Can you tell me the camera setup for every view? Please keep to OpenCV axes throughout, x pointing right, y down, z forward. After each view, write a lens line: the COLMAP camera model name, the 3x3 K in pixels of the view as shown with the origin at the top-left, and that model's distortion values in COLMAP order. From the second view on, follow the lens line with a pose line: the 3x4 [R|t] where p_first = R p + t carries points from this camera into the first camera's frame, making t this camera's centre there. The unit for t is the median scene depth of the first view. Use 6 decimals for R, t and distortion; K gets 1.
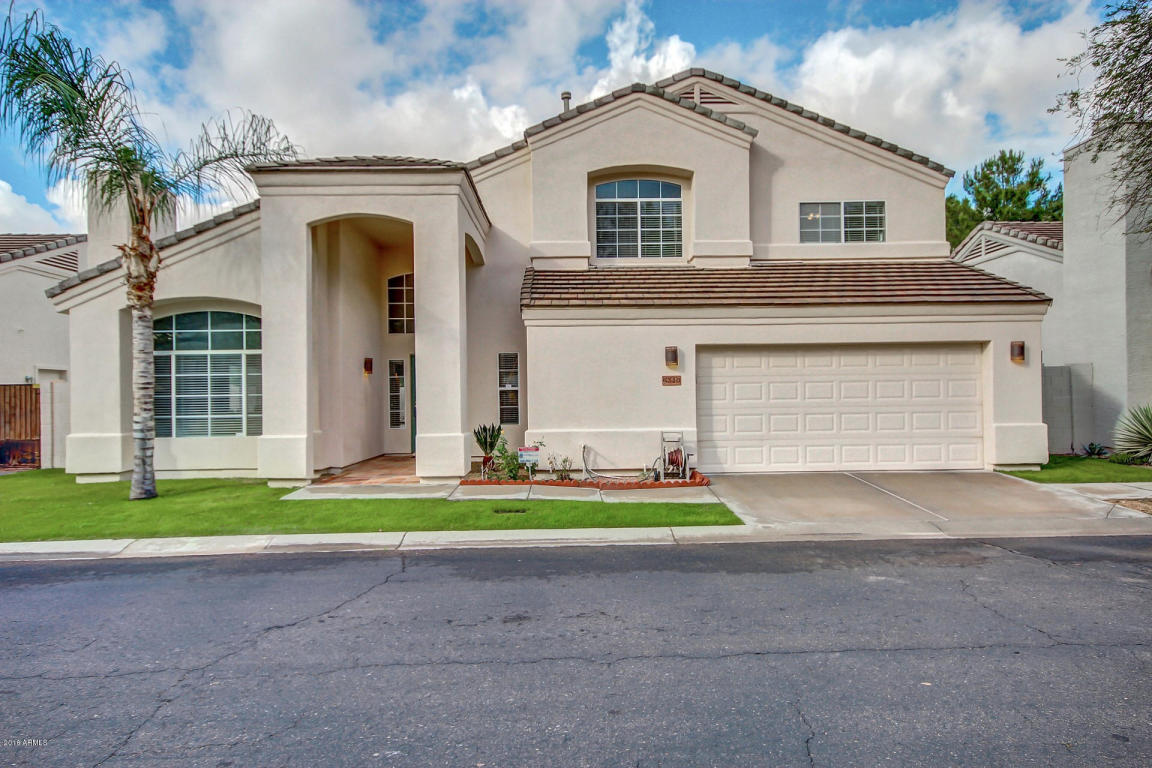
lens RADIAL K [[706.8, 0, 593.0], [0, 706.8, 385.0], [0, 0, 1]] dist [0.017812, 0.000899]
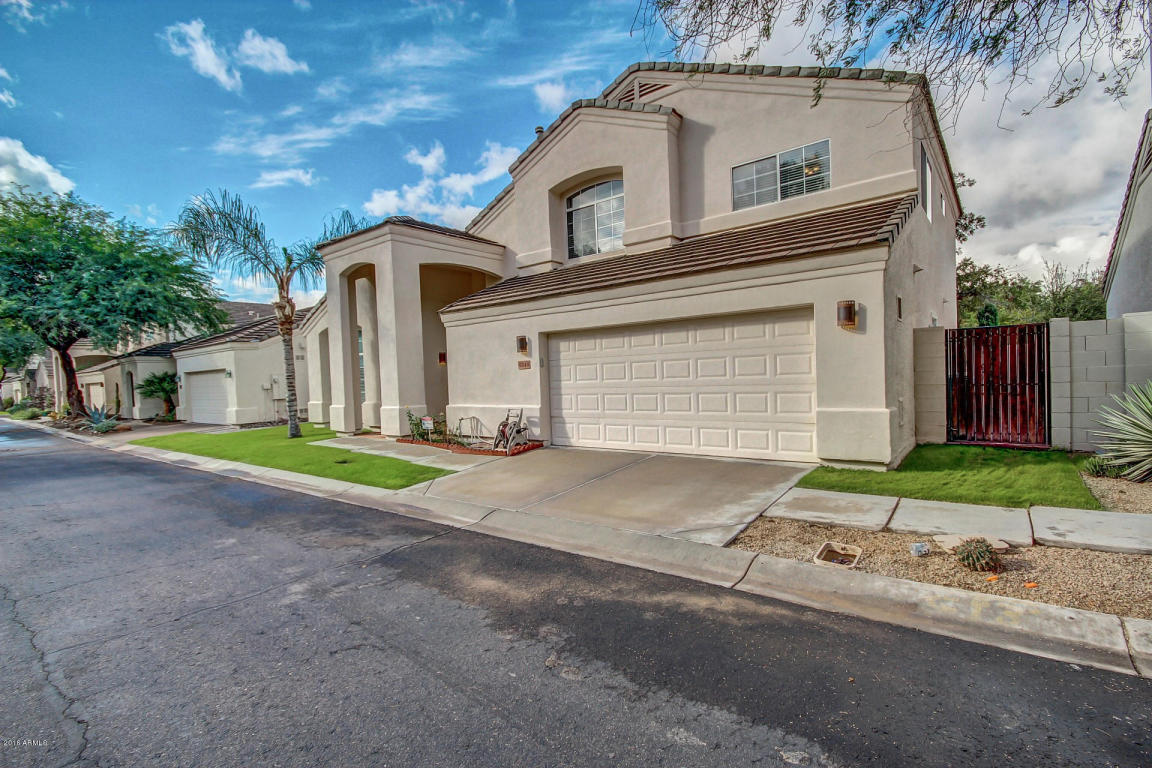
lens RADIAL K [[556.3, 0, 580.0], [0, 556.3, 389.7], [0, 0, 1]] dist [-0.001348, -0.000195]
pose [[0.752524, 0.002735, -0.658560, 0.763228], [0.036986, 0.998238, 0.046409, -0.004613], [0.657526, -0.059282, 0.751096, 0.355110]]
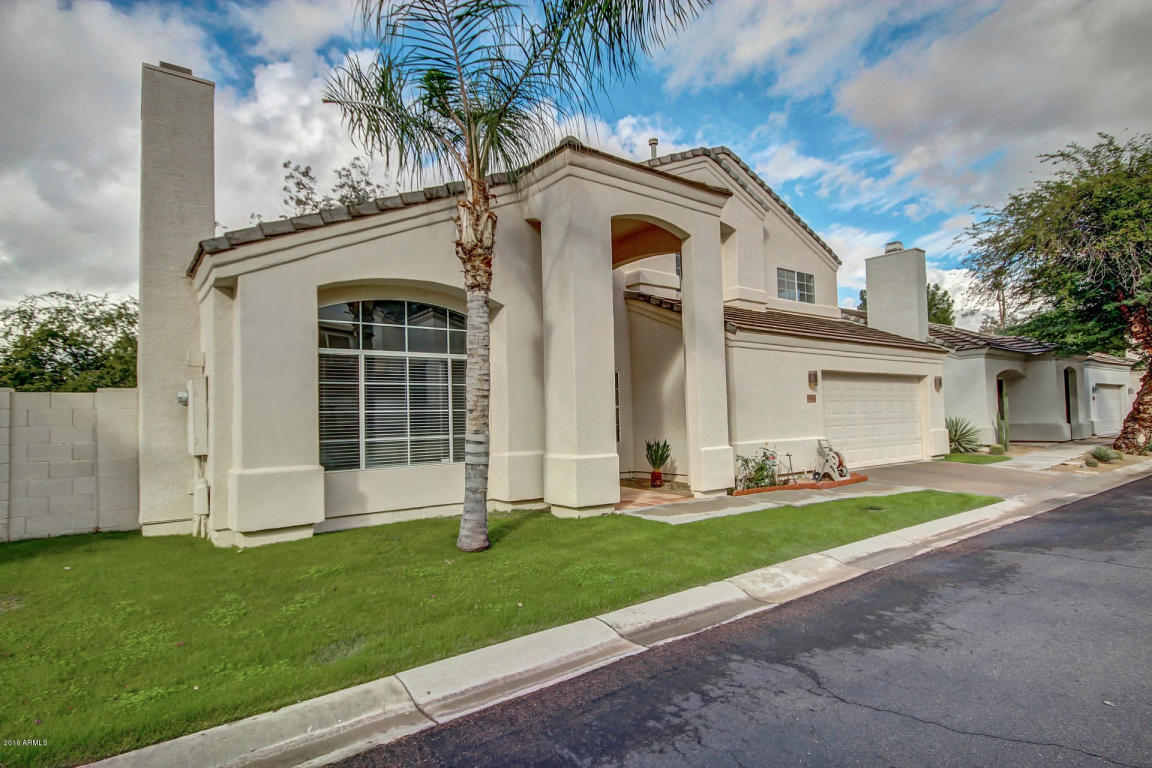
lens RADIAL K [[608.6, 0, 577.6], [0, 608.6, 393.1], [0, 0, 1]] dist [-0.002629, -0.000261]
pose [[0.808625, 0.019332, 0.588006, -0.808330], [0.005846, 0.999147, -0.040888, 0.024620], [-0.588295, 0.036501, 0.807822, 0.376808]]
